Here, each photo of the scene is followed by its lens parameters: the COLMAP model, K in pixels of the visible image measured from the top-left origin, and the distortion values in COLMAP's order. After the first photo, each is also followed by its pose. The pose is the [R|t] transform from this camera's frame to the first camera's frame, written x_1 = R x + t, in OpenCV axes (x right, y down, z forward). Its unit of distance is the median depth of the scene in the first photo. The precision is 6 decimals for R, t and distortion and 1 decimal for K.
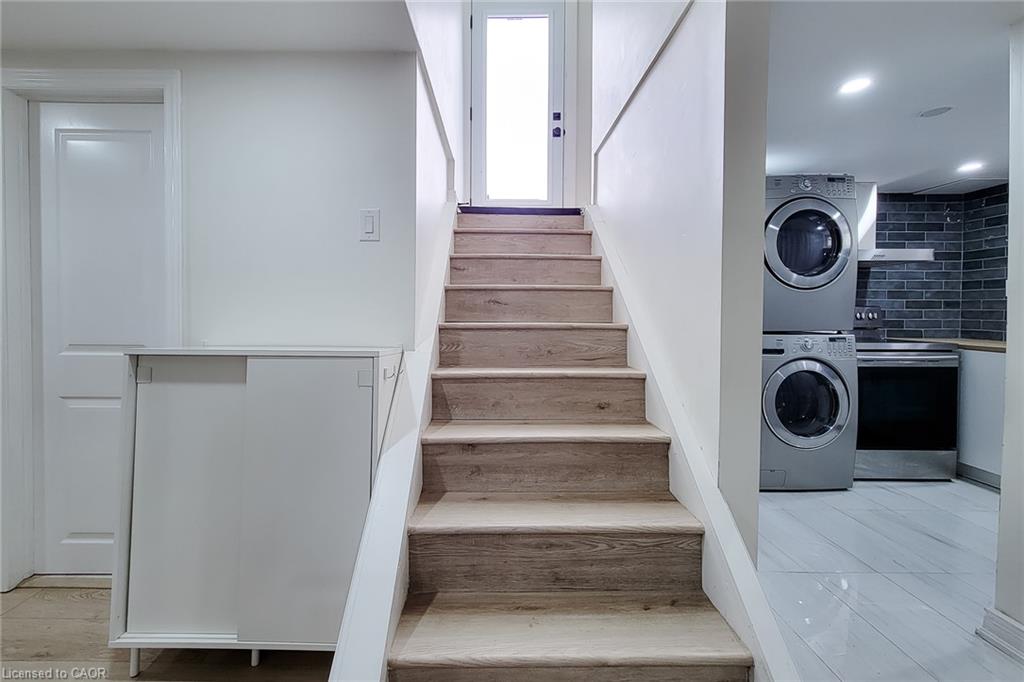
lens RADIAL K [[422.8, 0, 491.5], [0, 422.8, 321.2], [0, 0, 1]] dist [0.002345, -0.001088]
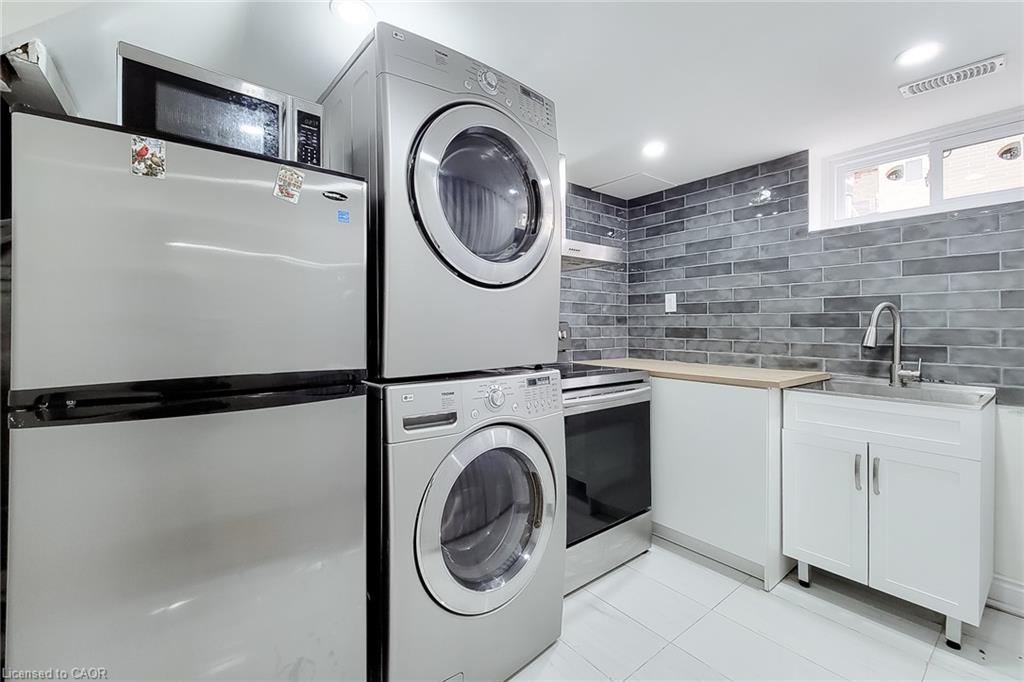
lens RADIAL K [[422.8, 0, 510.6], [0, 422.8, 332.5], [0, 0, 1]] dist [0.002345, -0.001088]
pose [[0.773606, -0.010351, 0.633583, 0.402888], [0.014597, 0.999892, -0.001488, -0.018955], [-0.633499, 0.010399, 0.773673, 0.546406]]
